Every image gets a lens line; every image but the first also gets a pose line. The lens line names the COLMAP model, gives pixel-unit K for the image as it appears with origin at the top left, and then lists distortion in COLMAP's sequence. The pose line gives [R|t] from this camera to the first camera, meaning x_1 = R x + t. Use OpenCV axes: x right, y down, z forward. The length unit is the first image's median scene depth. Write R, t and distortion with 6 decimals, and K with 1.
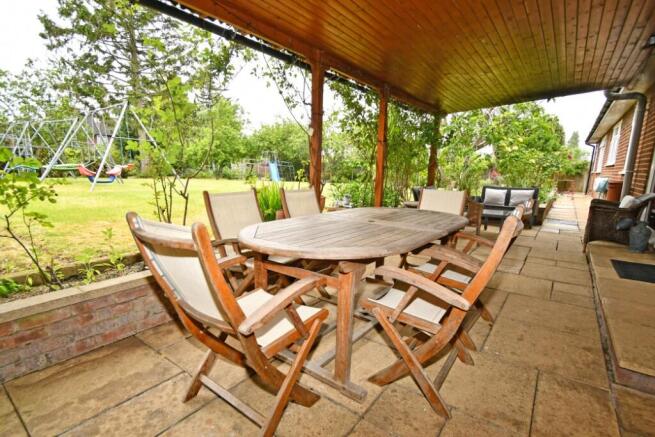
lens RADIAL K [[319.2, 0, 326.2], [0, 319.2, 232.3], [0, 0, 1]] dist [-0.004730, -0.001782]
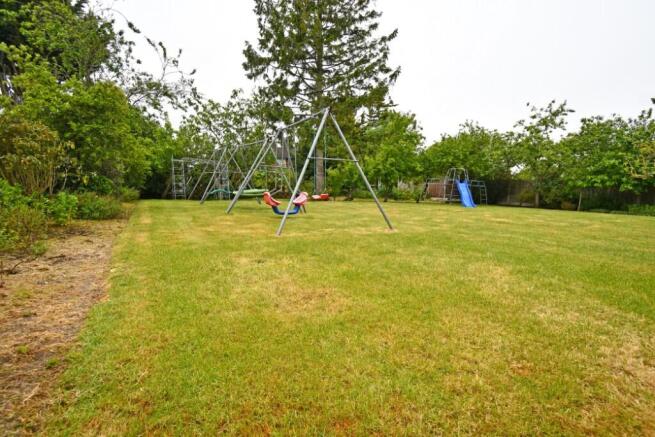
lens RADIAL K [[319.2, 0, 326.2], [0, 319.2, 232.3], [0, 0, 1]] dist [-0.004730, -0.001782]
pose [[0.896741, 0.058070, -0.438729, -0.137842], [-0.078713, 0.996476, -0.028993, -0.053724], [0.435500, 0.060533, 0.898151, 0.172710]]
